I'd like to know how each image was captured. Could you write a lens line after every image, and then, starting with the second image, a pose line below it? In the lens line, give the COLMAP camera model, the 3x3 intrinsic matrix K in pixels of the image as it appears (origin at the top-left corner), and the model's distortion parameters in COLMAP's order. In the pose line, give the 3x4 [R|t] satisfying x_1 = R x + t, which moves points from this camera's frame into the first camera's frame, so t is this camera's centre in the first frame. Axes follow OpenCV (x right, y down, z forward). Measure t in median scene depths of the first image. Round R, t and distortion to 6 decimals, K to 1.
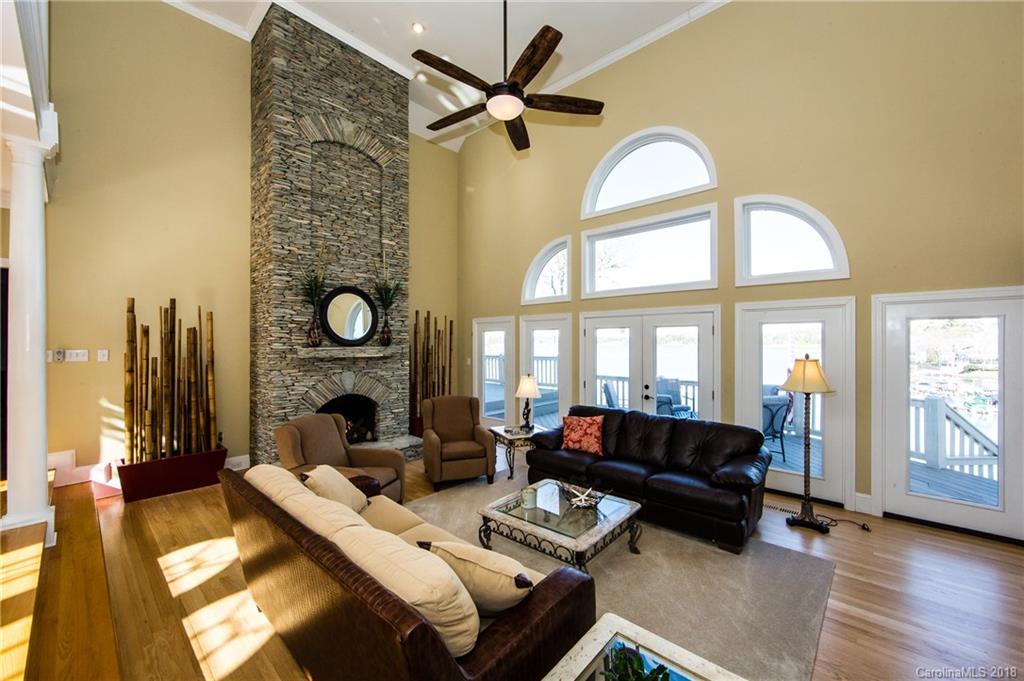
lens RADIAL K [[407.0, 0, 506.2], [0, 407.0, 342.9], [0, 0, 1]] dist [-0.001176, -0.000216]
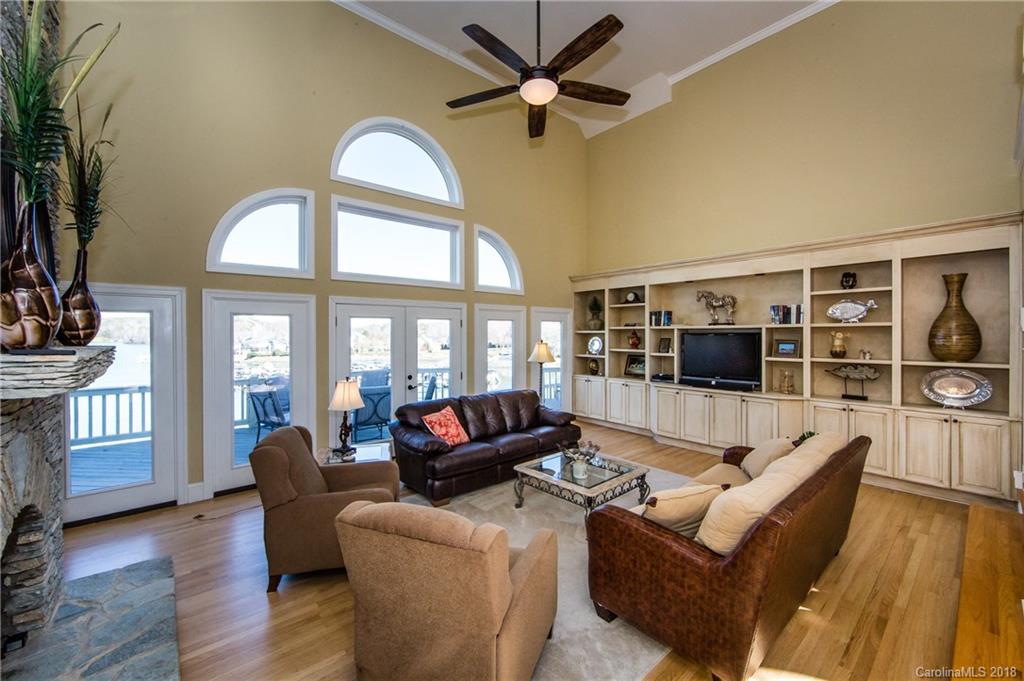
lens RADIAL K [[408.9, 0, 531.3], [0, 408.9, 334.8], [0, 0, 1]] dist [0.001136, 0.000069]
pose [[0.103489, -0.002614, 0.994627, -0.575771], [0.003859, 0.999990, 0.002227, 0.000687], [-0.994623, 0.003607, 0.103498, 0.538101]]
